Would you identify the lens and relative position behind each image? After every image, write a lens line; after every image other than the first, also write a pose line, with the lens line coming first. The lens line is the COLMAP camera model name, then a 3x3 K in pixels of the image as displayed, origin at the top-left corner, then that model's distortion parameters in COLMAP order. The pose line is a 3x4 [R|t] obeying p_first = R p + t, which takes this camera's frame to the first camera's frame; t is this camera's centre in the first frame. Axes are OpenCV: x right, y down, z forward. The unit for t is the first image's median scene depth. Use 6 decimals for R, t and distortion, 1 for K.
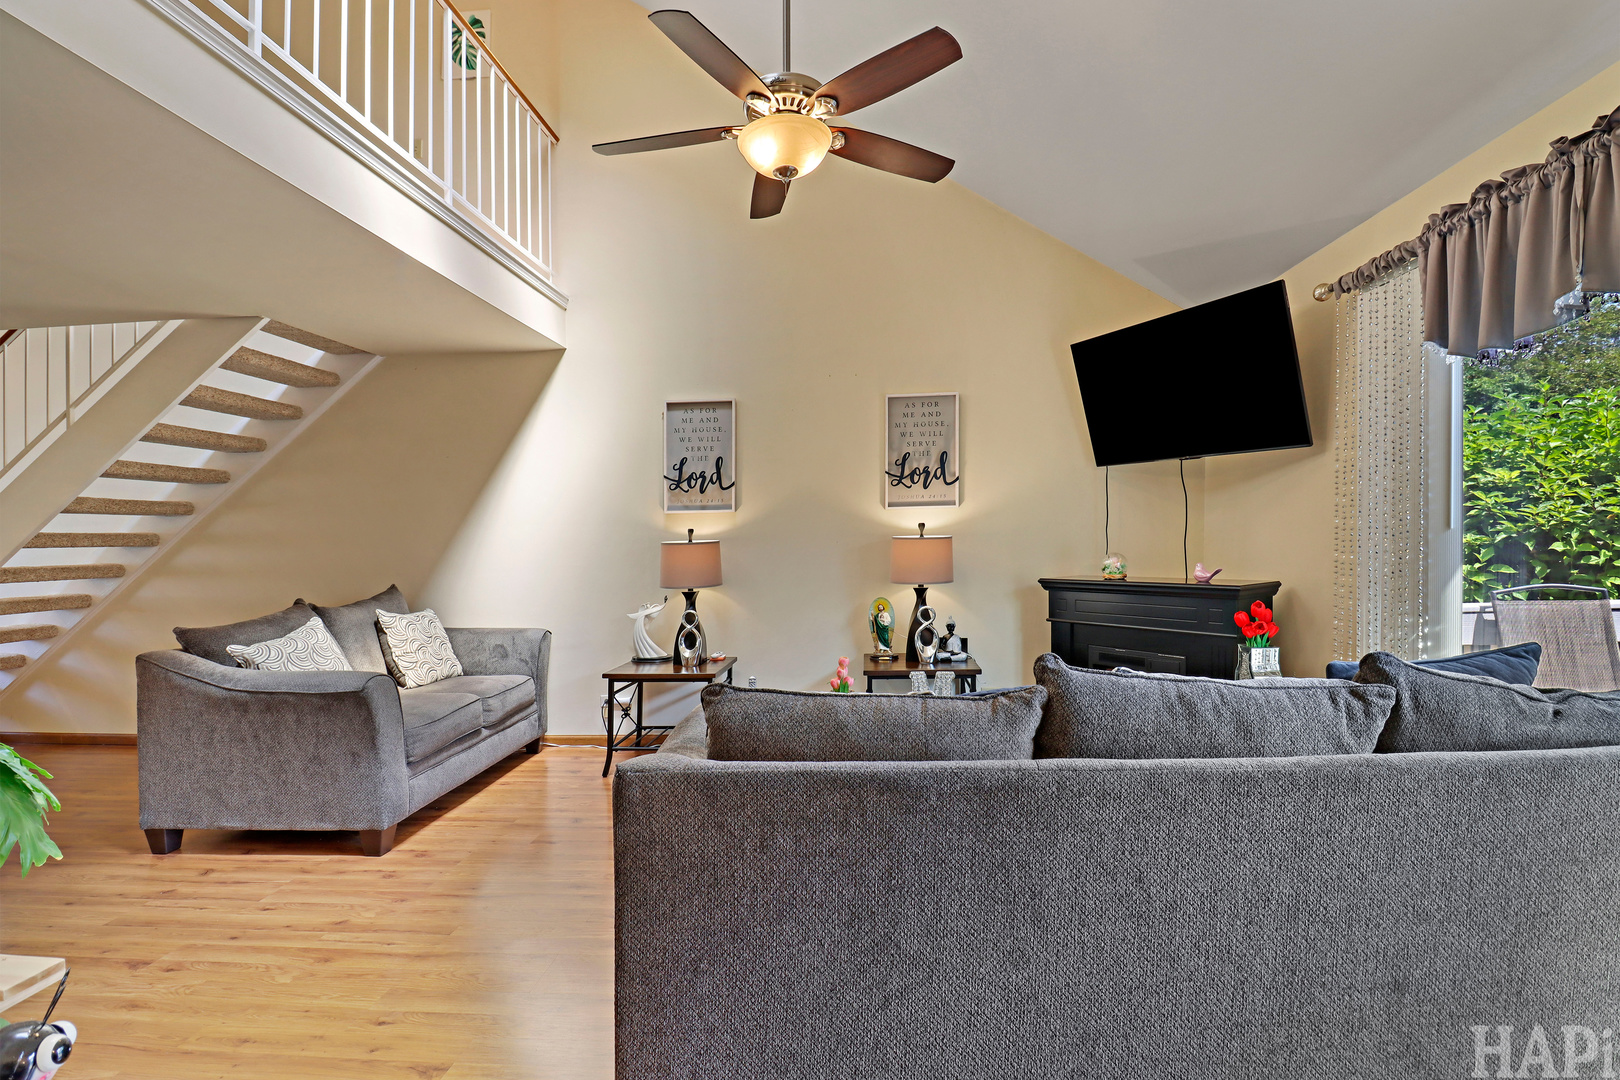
lens RADIAL K [[757.5, 0, 852.6], [0, 757.5, 460.8], [0, 0, 1]] dist [-0.004005, -0.000148]
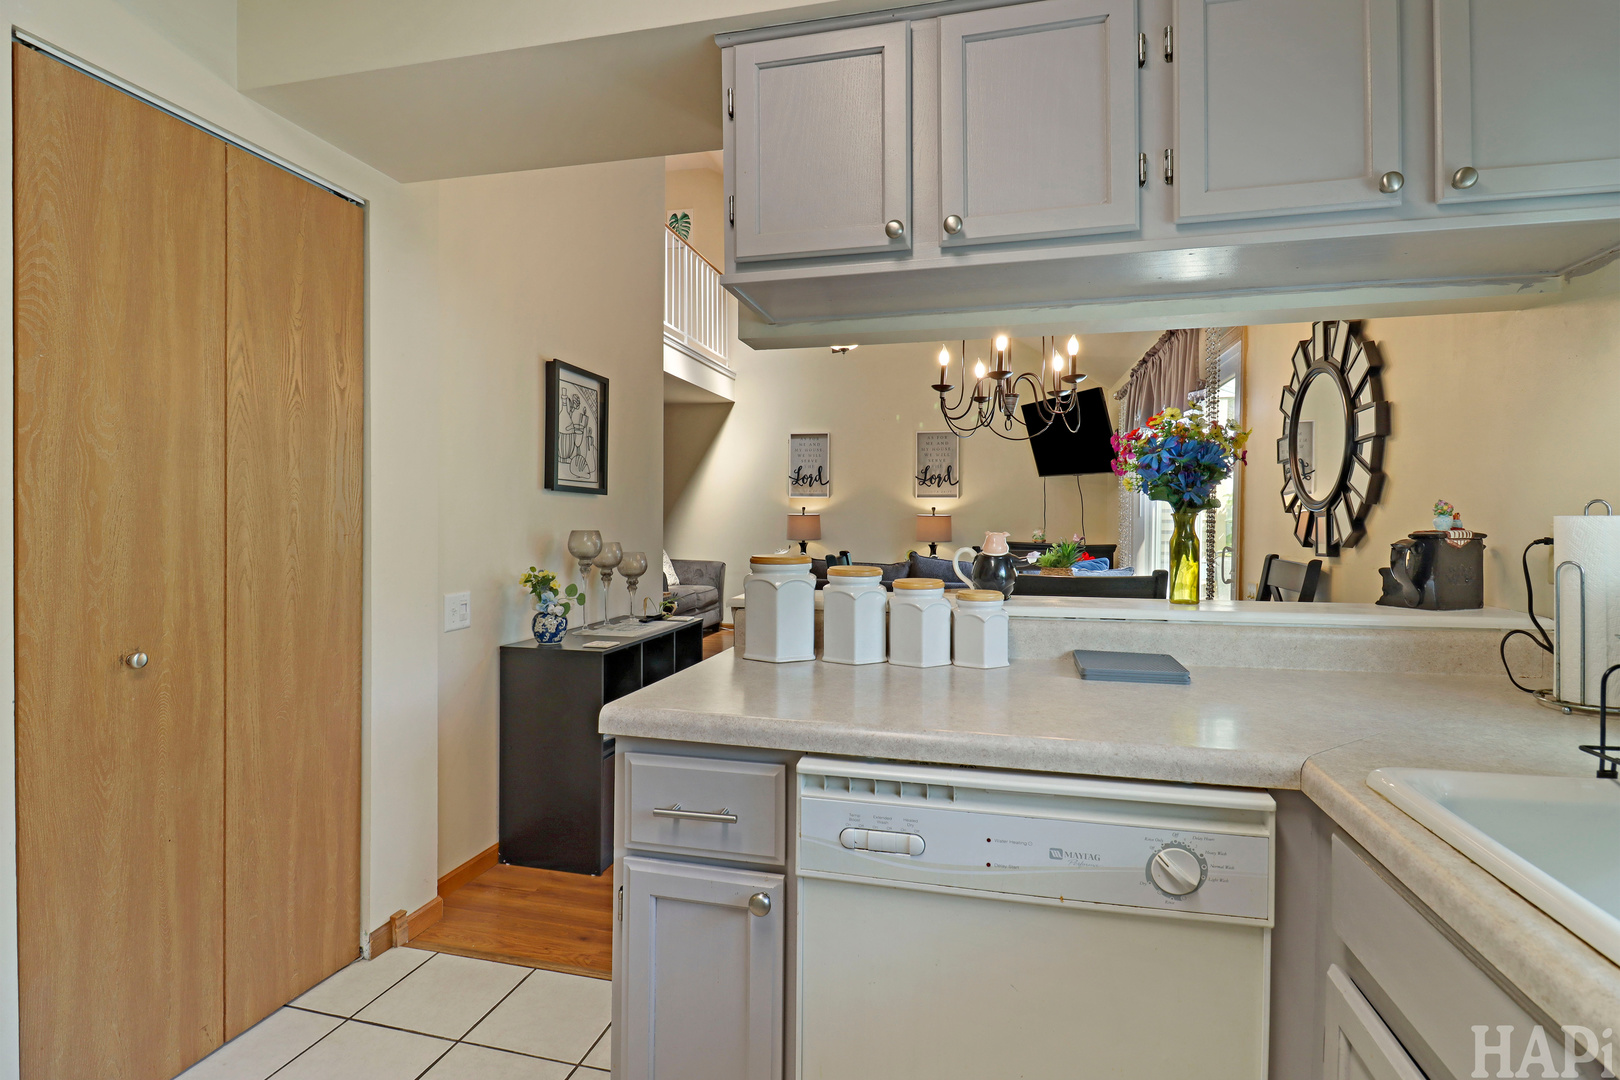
lens RADIAL K [[757.5, 0, 815.6], [0, 757.5, 530.3], [0, 0, 1]] dist [-0.004005, -0.000148]
pose [[0.979503, 0.032894, -0.198726, 0.165632], [-0.008996, 0.992735, 0.119982, -0.068249], [0.201229, -0.115735, 0.972683, -0.716007]]
